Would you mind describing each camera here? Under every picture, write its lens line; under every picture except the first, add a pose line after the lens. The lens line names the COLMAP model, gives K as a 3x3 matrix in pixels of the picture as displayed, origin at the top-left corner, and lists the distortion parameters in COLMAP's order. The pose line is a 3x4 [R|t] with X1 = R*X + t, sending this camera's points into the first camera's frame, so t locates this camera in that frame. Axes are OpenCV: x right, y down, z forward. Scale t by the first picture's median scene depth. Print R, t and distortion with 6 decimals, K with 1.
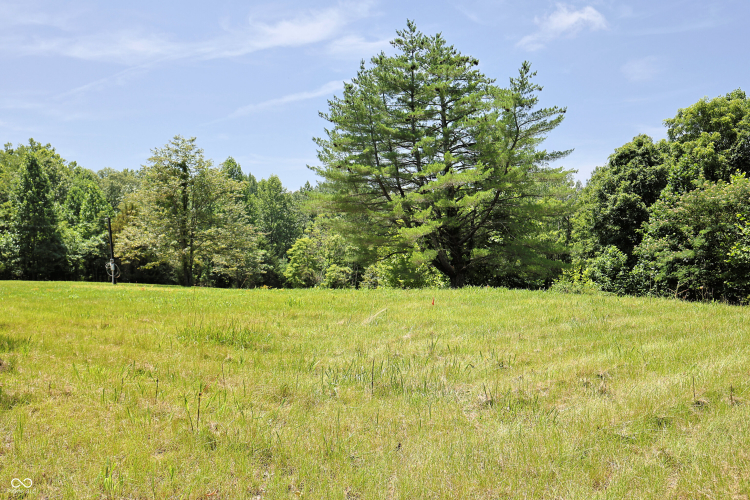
lens RADIAL K [[643.1, 0, 375.0], [0, 643.1, 250.0], [0, 0, 1]] dist [0.002478, 0.007381]
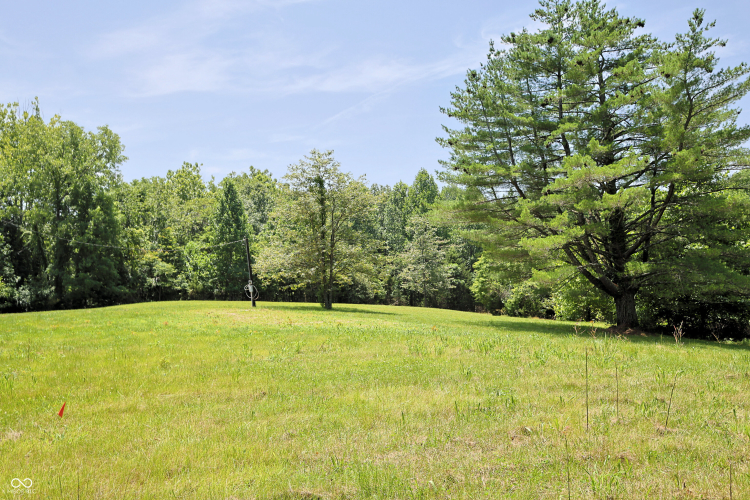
lens RADIAL K [[640.3, 0, 375.0], [0, 640.3, 250.0], [0, 0, 1]] dist [-0.023501, -0.004659]
pose [[0.931852, -0.030536, -0.361552, 0.078261], [0.024914, 0.999485, -0.020202, -0.005103], [0.361983, 0.009817, 0.932133, 0.101057]]
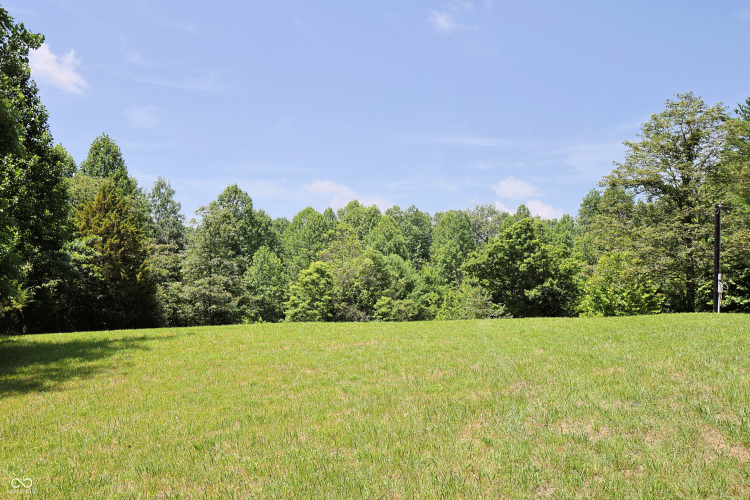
lens RADIAL K [[634.9, 0, 375.0], [0, 634.9, 250.0], [0, 0, 1]] dist [0.007539, 0.004267]
pose [[0.707992, 0.052317, 0.704280, -0.687755], [-0.006649, 0.997702, -0.067429, 0.020011], [-0.706189, 0.043056, 0.706713, 0.518950]]
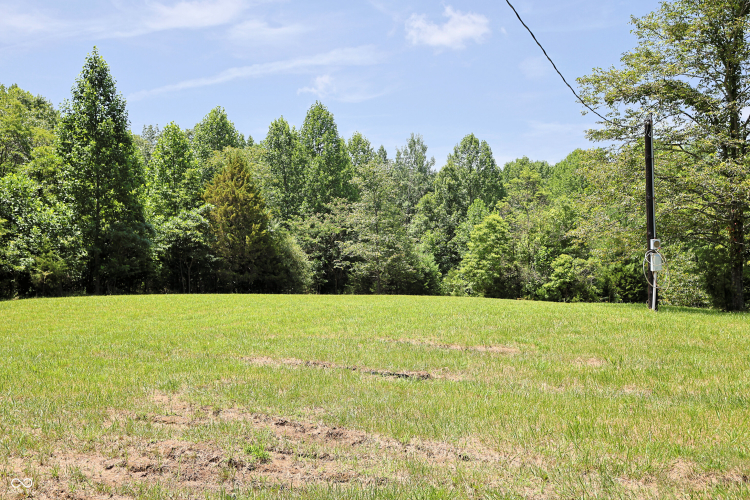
lens RADIAL K [[643.1, 0, 375.0], [0, 643.1, 250.0], [0, 0, 1]] dist [0.002478, 0.007381]
pose [[0.988121, -0.010021, 0.153349, -0.394003], [0.007938, 0.999868, 0.014186, 0.008195], [-0.153471, -0.012801, 0.988070, 0.433981]]
